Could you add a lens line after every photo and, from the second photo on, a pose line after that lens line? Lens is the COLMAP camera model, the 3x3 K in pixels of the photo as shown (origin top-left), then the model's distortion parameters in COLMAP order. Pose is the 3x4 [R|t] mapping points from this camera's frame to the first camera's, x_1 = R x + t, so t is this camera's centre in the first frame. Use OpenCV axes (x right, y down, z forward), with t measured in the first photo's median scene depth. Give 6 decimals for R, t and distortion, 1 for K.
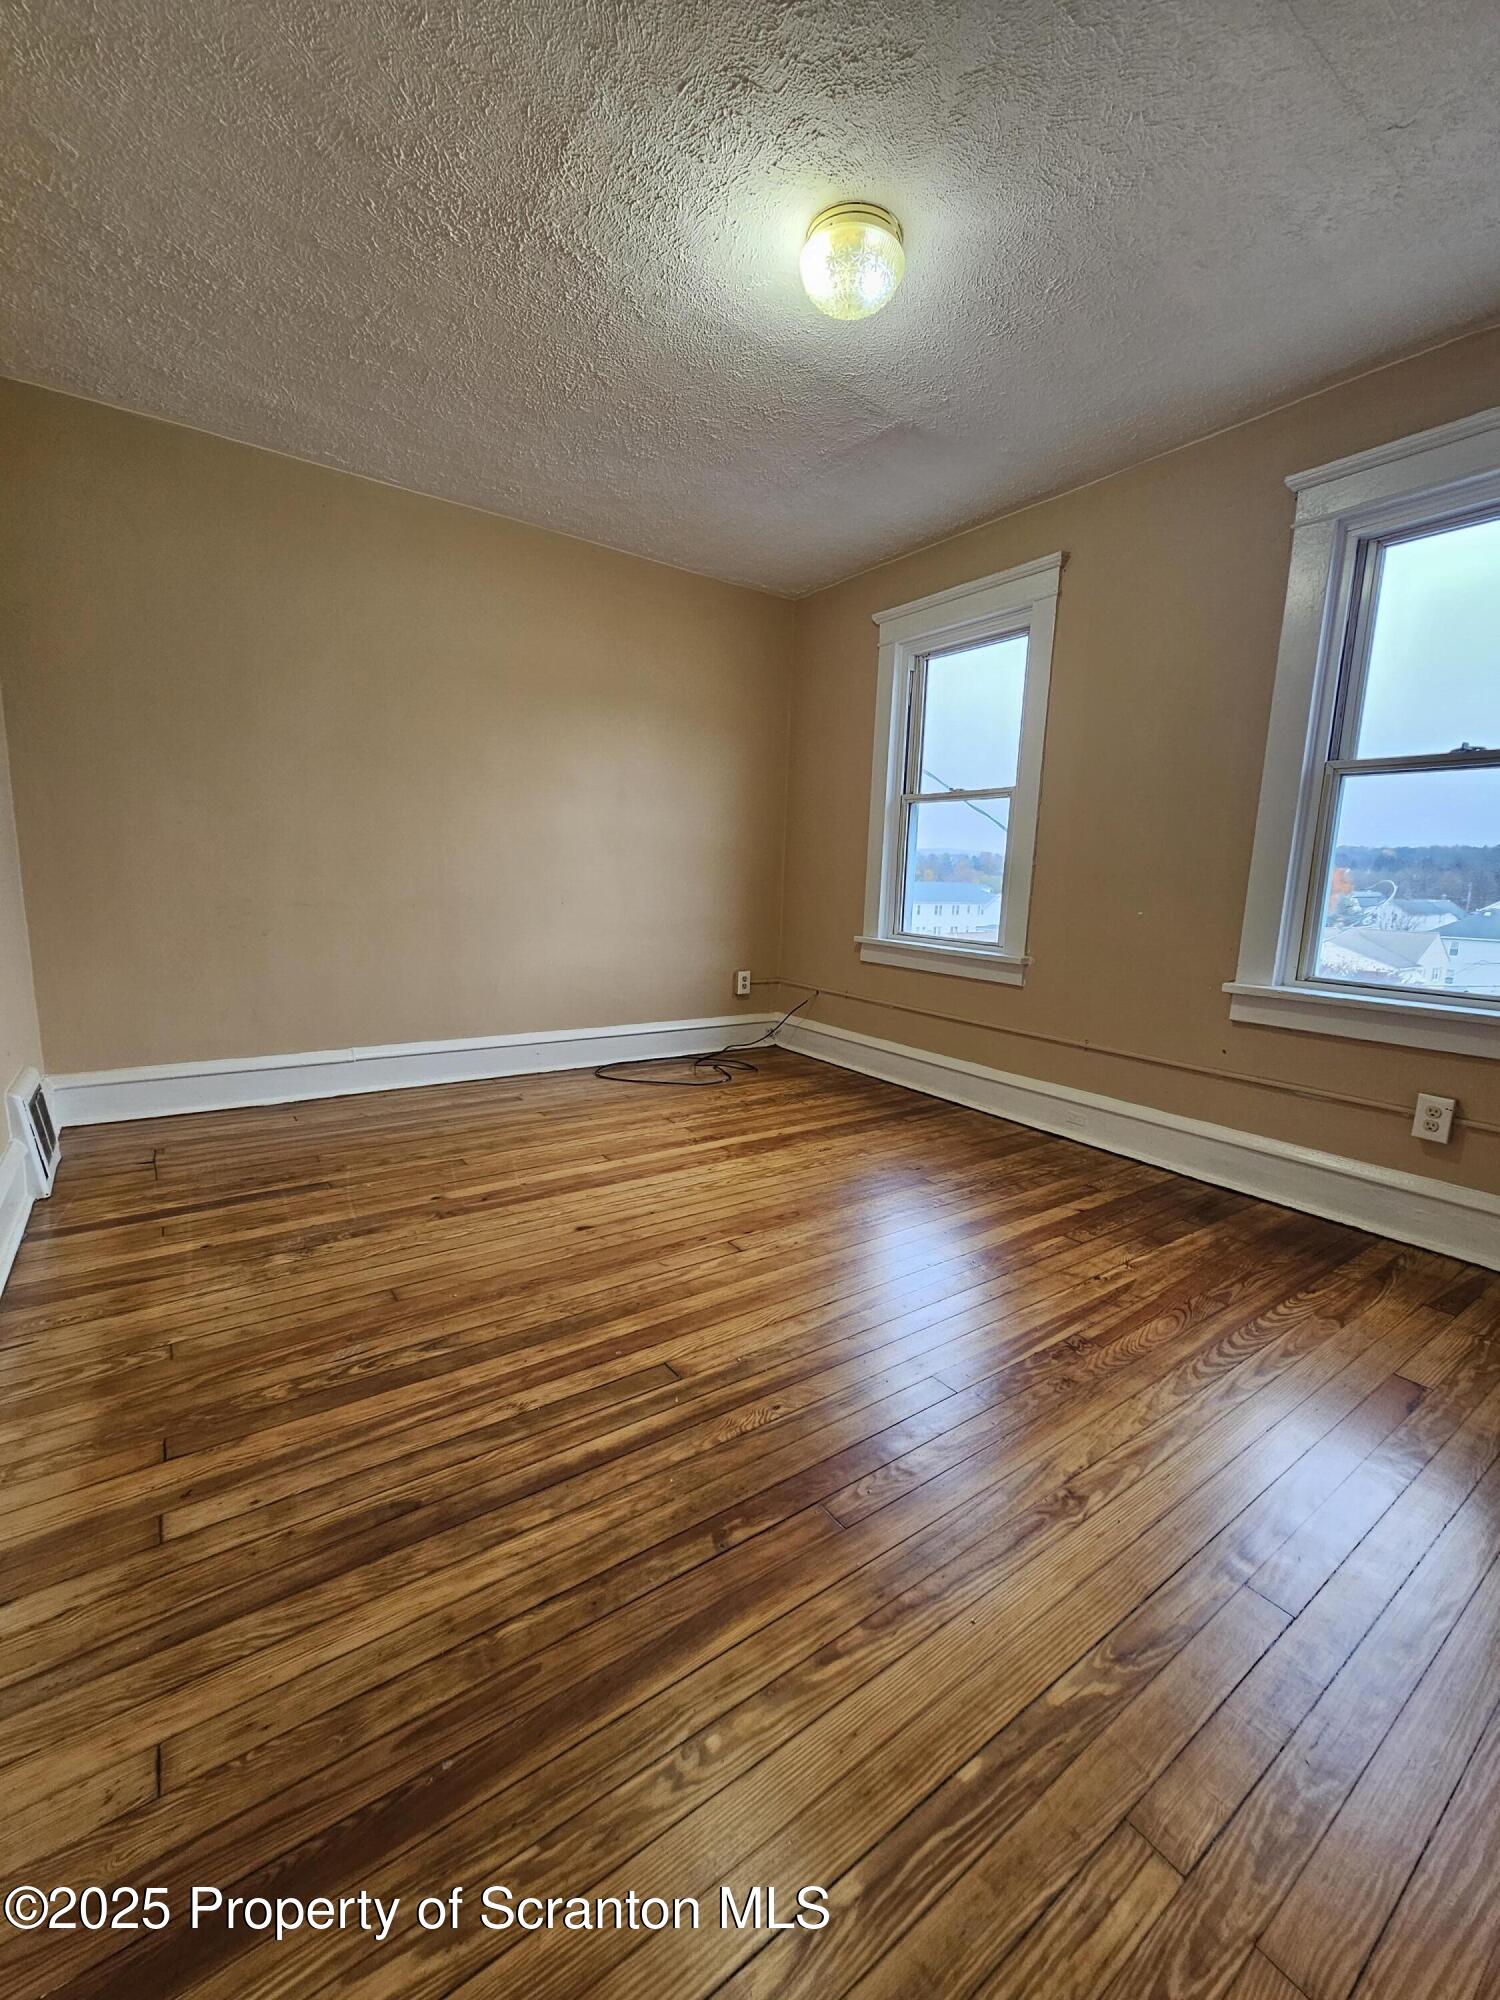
lens RADIAL K [[817.3, 0, 748.7], [0, 817.3, 1001.5], [0, 0, 1]] dist [0.002463, -0.000179]
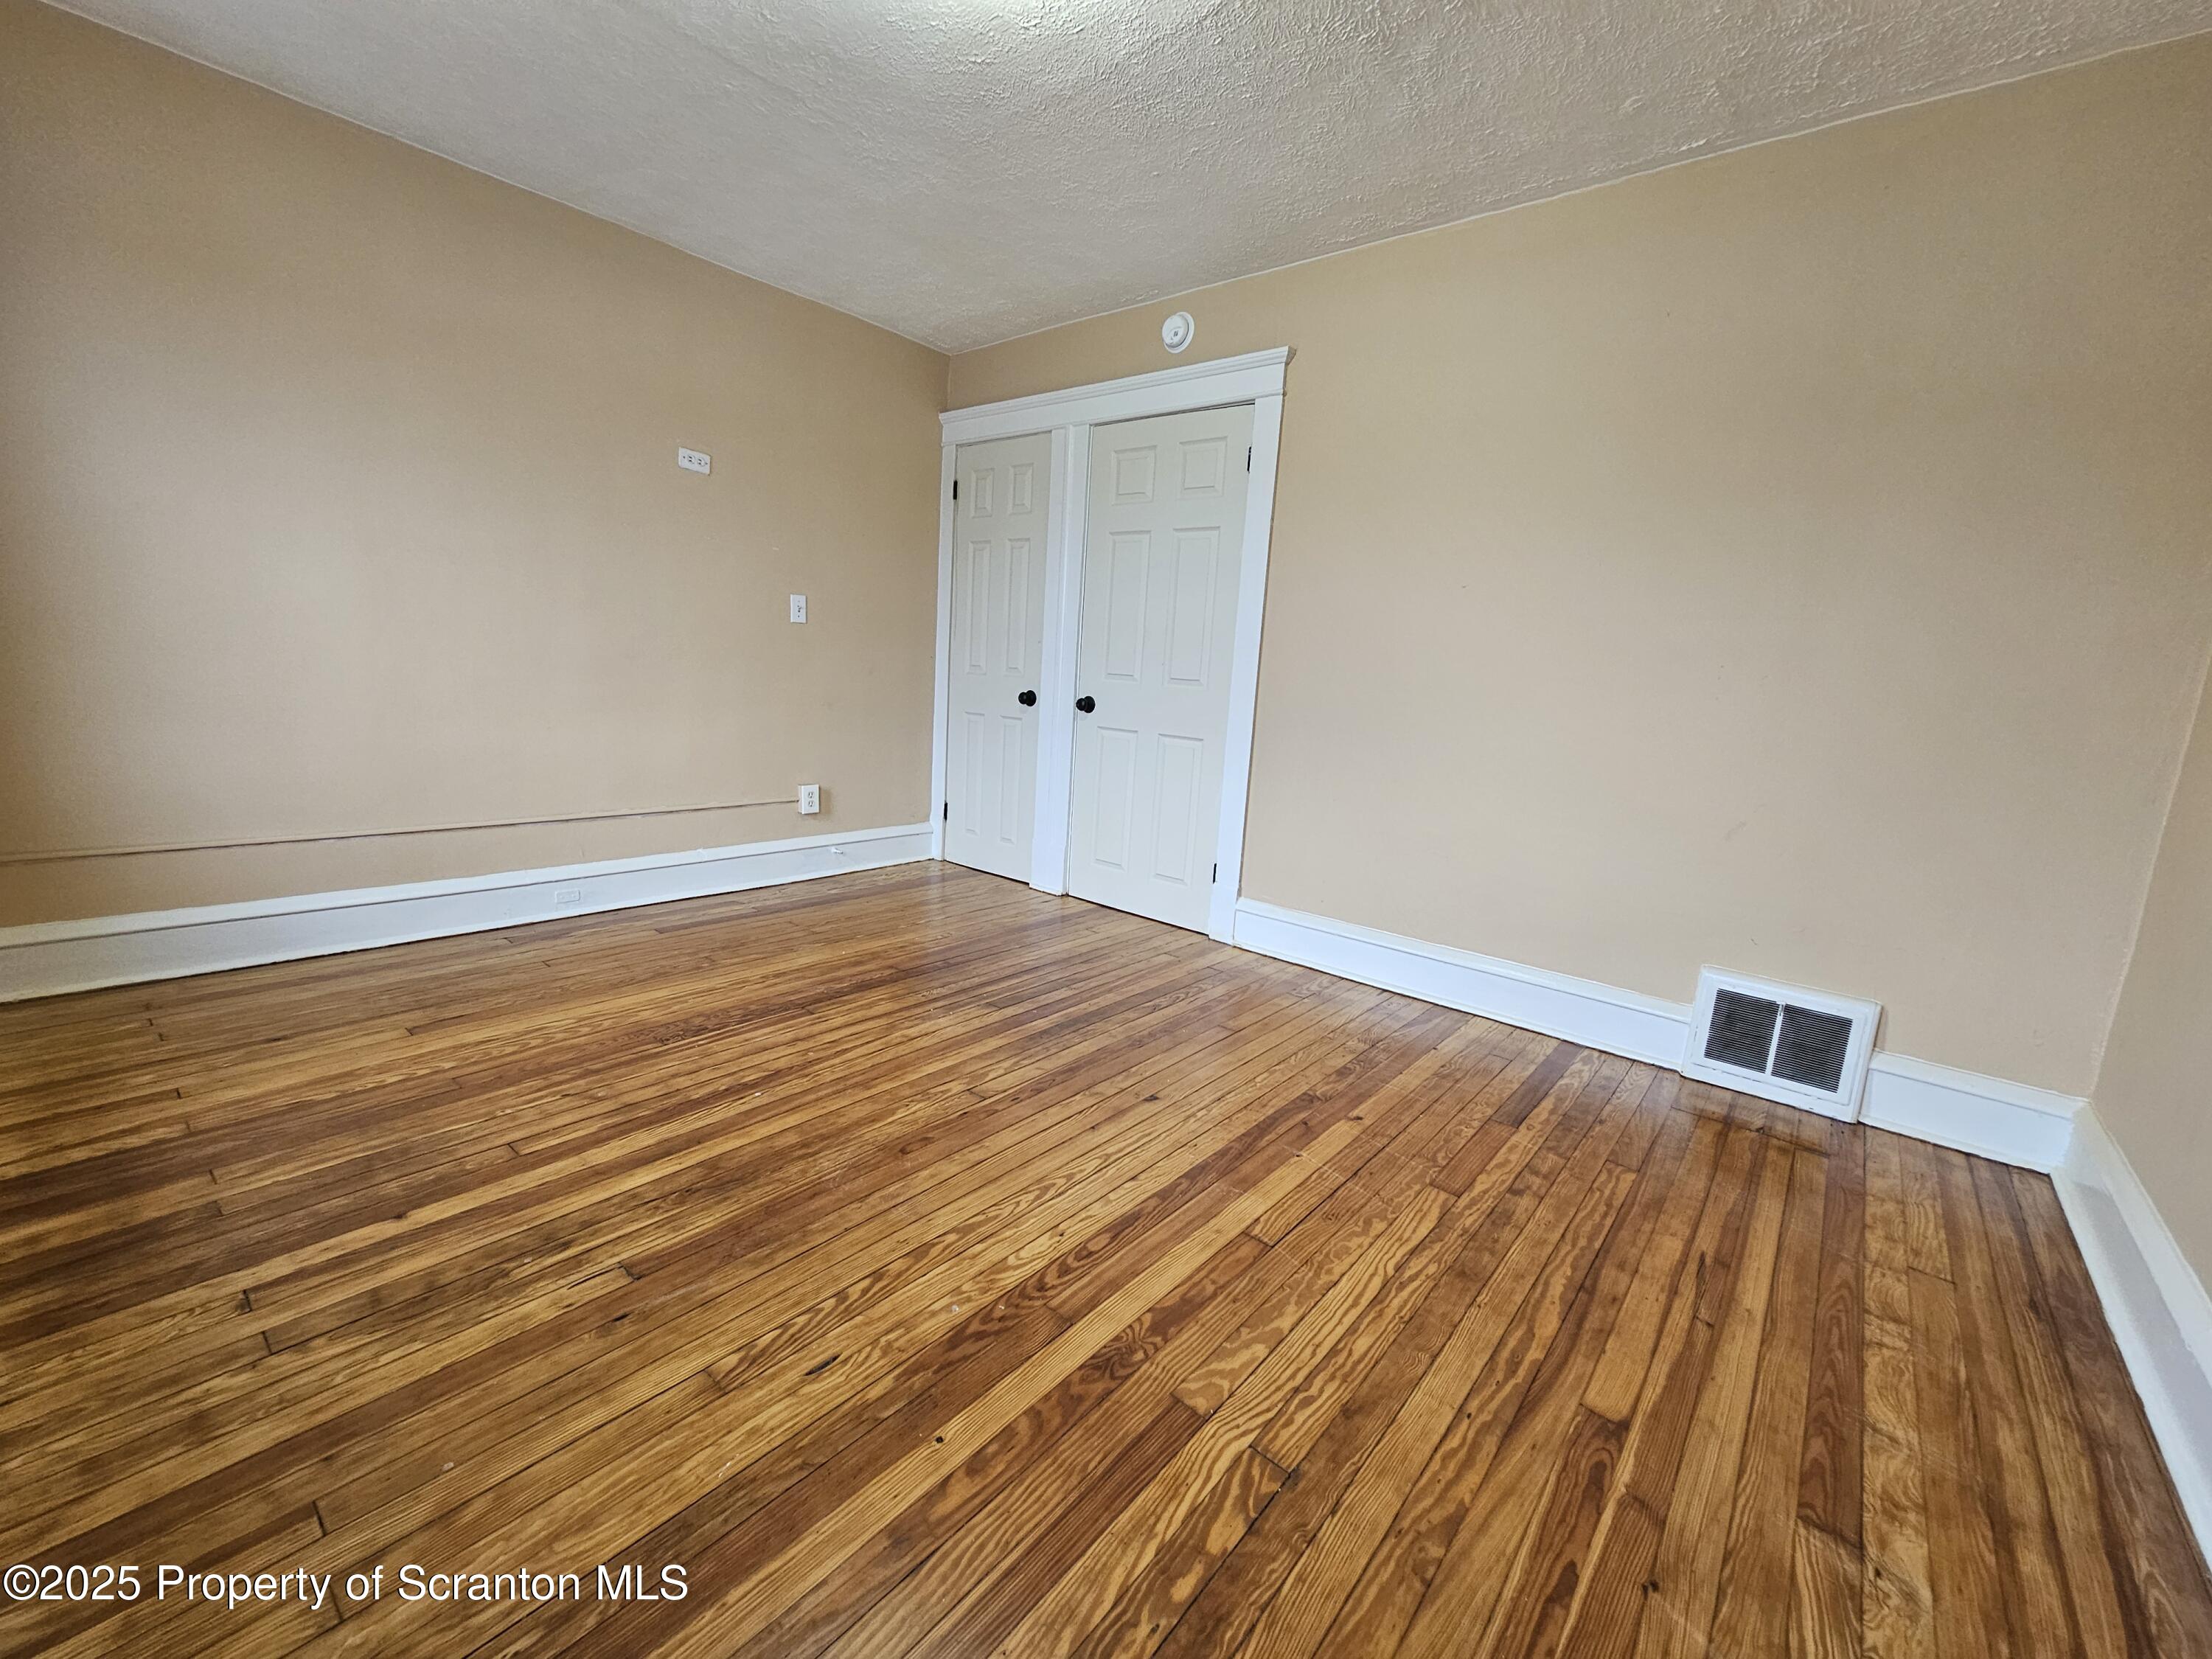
lens RADIAL K [[904.0, 0, 1105.4], [0, 904.0, 830.7], [0, 0, 1]] dist [0.002463, -0.000179]
pose [[-0.964398, -0.048141, -0.260036, 0.105668], [-0.131593, 0.940270, 0.313967, -0.272863], [0.229389, 0.337008, -0.913130, 1.635214]]
